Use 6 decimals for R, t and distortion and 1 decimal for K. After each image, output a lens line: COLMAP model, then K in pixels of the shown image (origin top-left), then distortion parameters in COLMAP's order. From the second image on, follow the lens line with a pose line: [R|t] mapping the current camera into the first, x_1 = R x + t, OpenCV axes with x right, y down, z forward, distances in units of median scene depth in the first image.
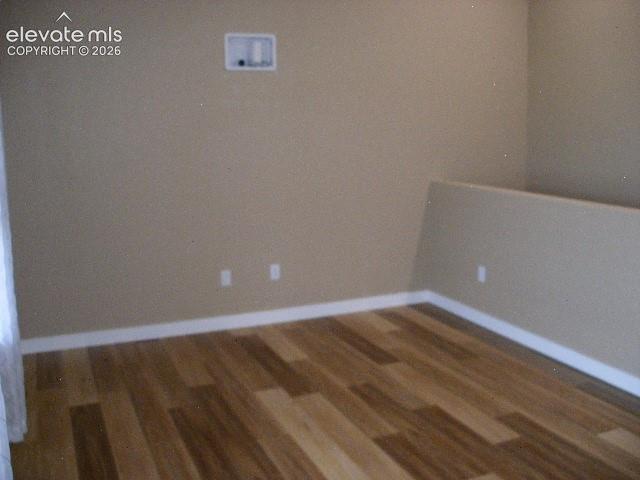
lens RADIAL K [[672.9, 0, 317.6], [0, 672.9, 229.5], [0, 0, 1]] dist [-0.195338, 0.172711]
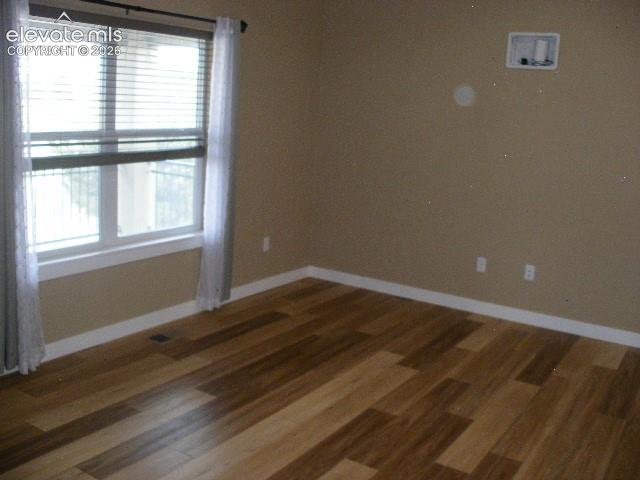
lens RADIAL K [[672.9, 0, 317.6], [0, 672.9, 229.5], [0, 0, 1]] dist [-0.195338, 0.172711]
pose [[0.554819, 0.196263, -0.808491, 0.635866], [-0.193383, 0.975583, 0.104118, -0.046677], [0.809184, 0.098581, 0.579226, 0.205842]]
